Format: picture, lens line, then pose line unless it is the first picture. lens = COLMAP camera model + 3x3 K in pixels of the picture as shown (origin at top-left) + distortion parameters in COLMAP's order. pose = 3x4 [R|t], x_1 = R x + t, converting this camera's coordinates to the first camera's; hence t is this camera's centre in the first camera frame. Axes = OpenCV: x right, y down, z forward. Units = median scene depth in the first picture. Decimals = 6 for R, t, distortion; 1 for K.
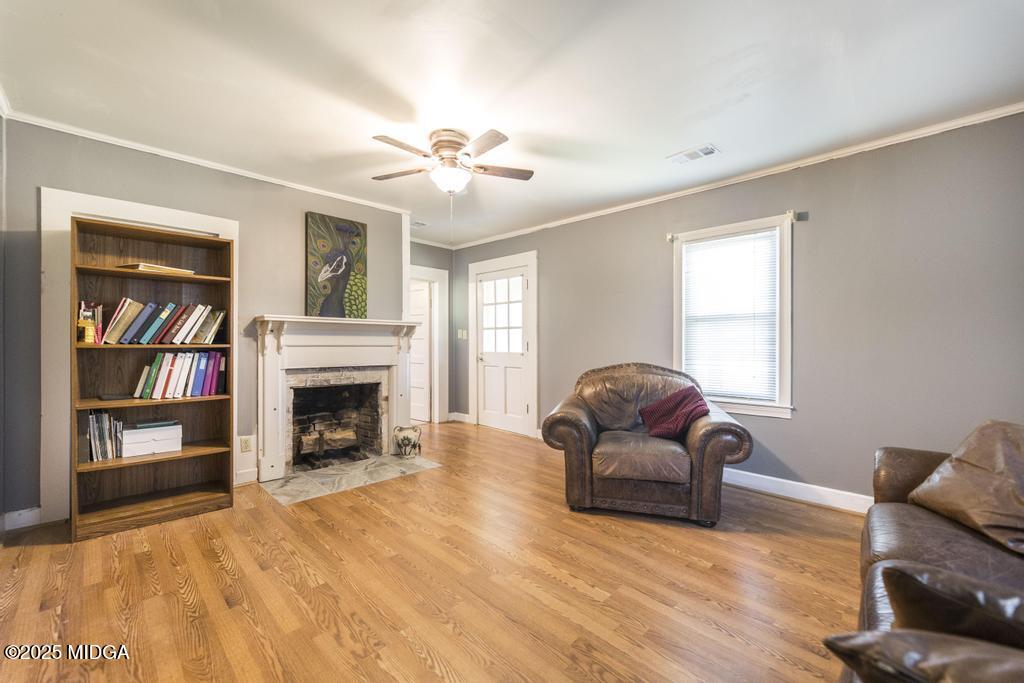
lens RADIAL K [[421.0, 0, 510.8], [0, 421.0, 345.4], [0, 0, 1]] dist [-0.000441, -0.000160]
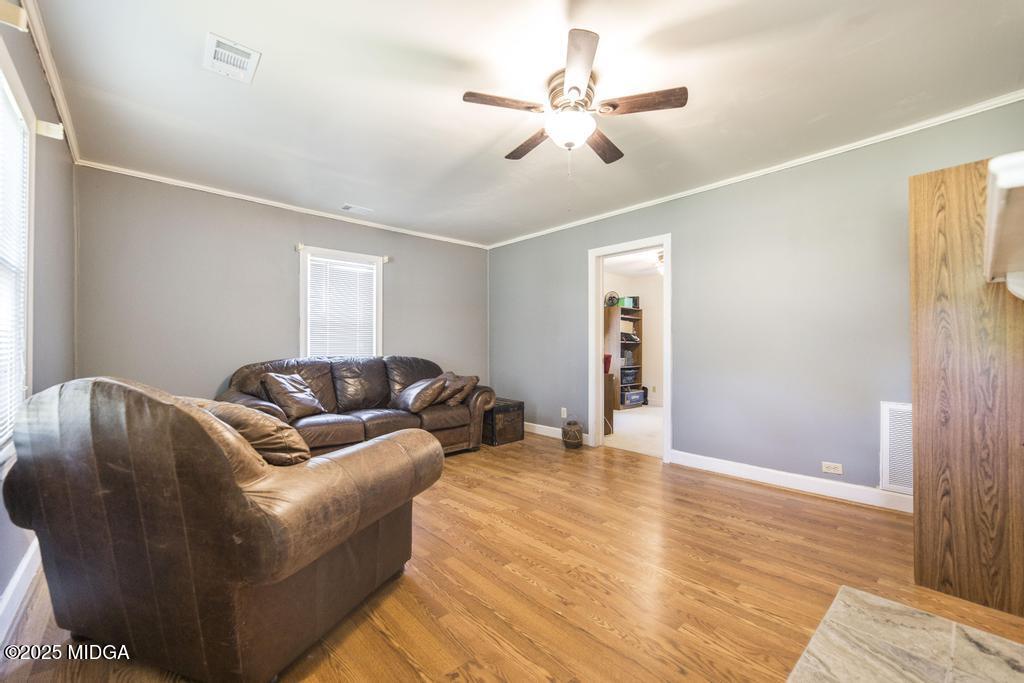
lens RADIAL K [[421.0, 0, 510.8], [0, 421.0, 345.4], [0, 0, 1]] dist [-0.000441, -0.000160]
pose [[-0.998183, -0.005268, 0.060024, -0.087217], [-0.004942, 0.999972, 0.005577, 0.016482], [-0.060052, 0.005270, -0.998181, 1.989475]]
